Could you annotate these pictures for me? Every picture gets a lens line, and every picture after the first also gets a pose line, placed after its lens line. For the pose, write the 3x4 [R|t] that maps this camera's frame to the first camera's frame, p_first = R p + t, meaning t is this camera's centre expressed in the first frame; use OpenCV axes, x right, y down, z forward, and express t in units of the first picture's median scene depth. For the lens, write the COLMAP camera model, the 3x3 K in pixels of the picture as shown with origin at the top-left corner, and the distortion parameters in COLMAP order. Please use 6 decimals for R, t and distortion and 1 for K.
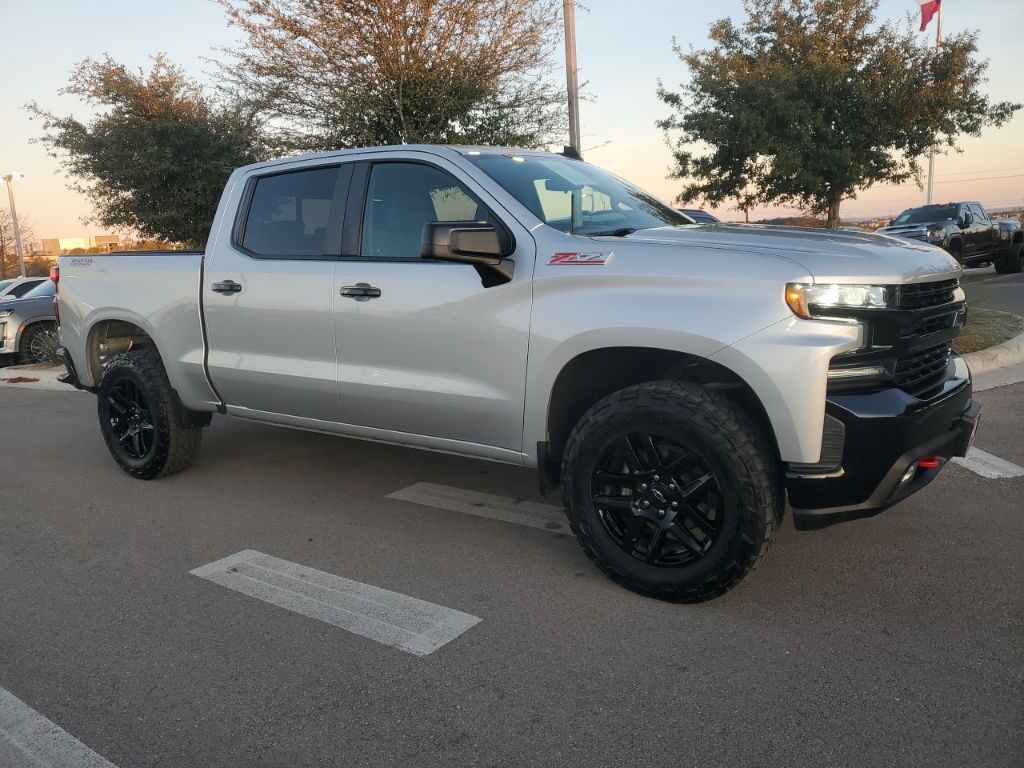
lens RADIAL K [[794.6, 0, 501.7], [0, 794.6, 381.3], [0, 0, 1]] dist [0.027941, 0.005454]
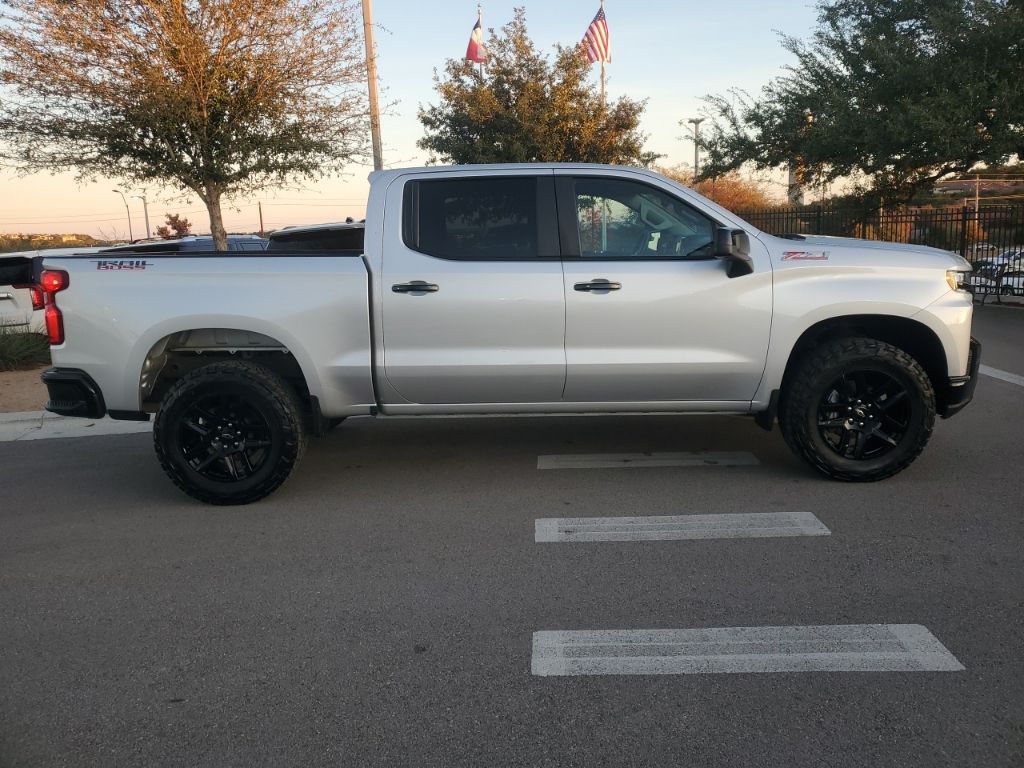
lens RADIAL K [[784.2, 0, 512.0], [0, 784.2, 384.0], [0, 0, 1]] dist [0.034806, -0.004612]
pose [[0.815006, -0.088947, 0.572585, -0.827665], [0.093185, 0.995406, 0.021991, -0.004252], [-0.571910, 0.035433, 0.819550, 0.101884]]
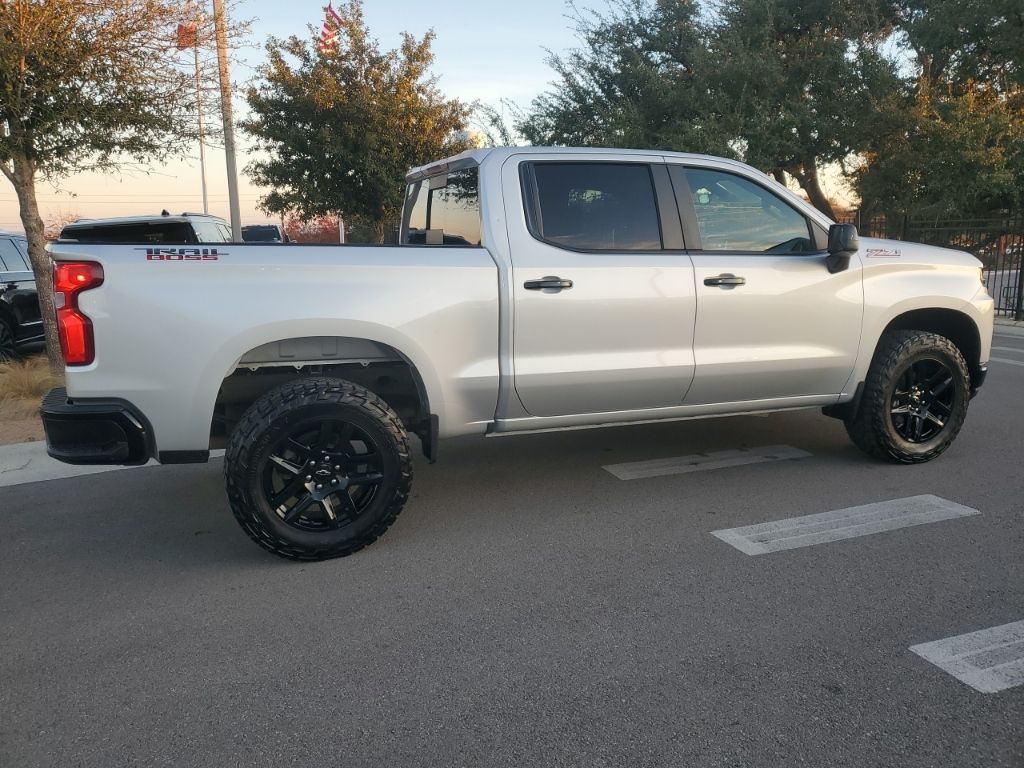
lens RADIAL K [[794.5, 0, 506.1], [0, 794.5, 385.8], [0, 0, 1]] dist [0.028192, -0.005138]
pose [[0.541444, -0.116901, 0.832570, -1.122409], [0.130715, 0.989949, 0.053991, -0.057724], [-0.830513, 0.079597, 0.551283, 0.551658]]
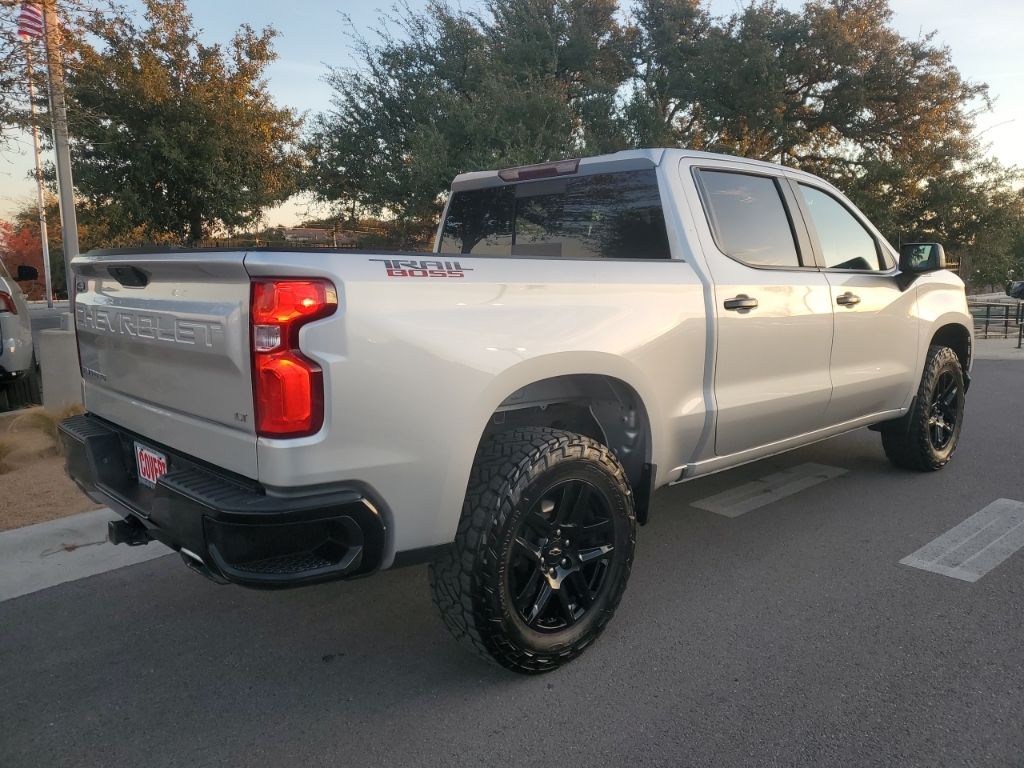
lens RADIAL K [[796.2, 0, 513.6], [0, 796.2, 375.8], [0, 0, 1]] dist [0.033777, -0.000369]
pose [[0.189814, -0.094500, 0.977262, -1.163914], [0.166276, 0.984073, 0.062862, -0.133715], [-0.967638, 0.150563, 0.202504, 1.061471]]
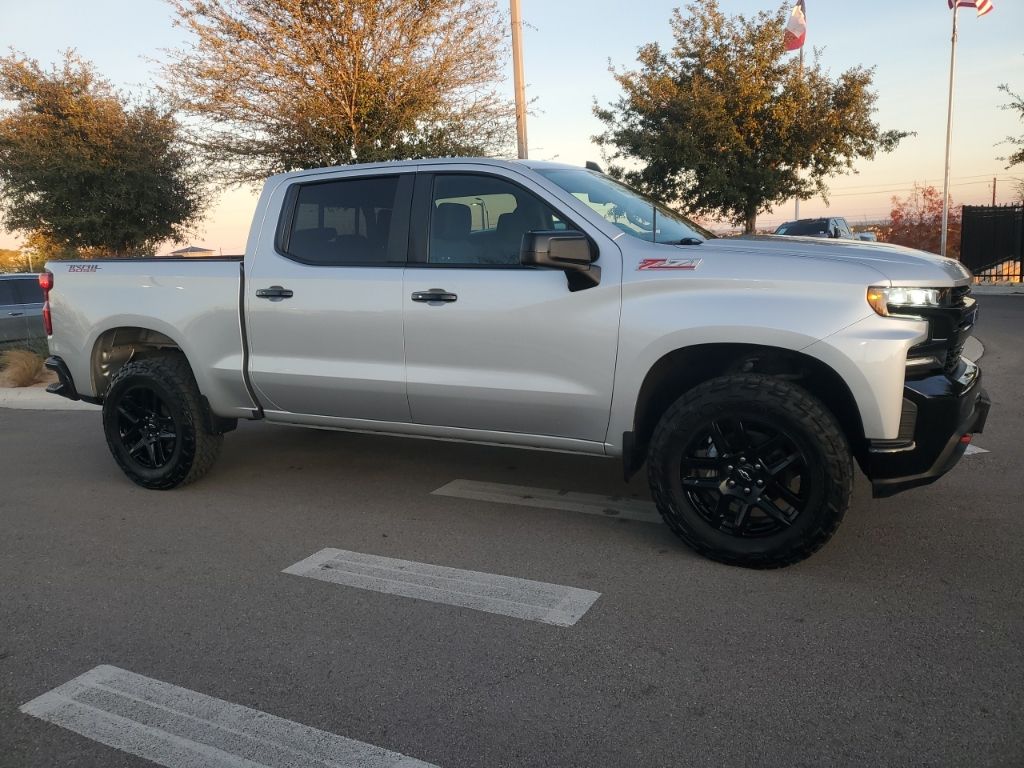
lens RADIAL K [[794.5, 0, 506.1], [0, 794.5, 385.8], [0, 0, 1]] dist [0.028192, -0.005138]
pose [[0.986884, -0.021127, 0.160045, -0.217454], [0.021950, 0.999753, -0.003376, 0.009392], [-0.159934, 0.006845, 0.987104, -0.042485]]
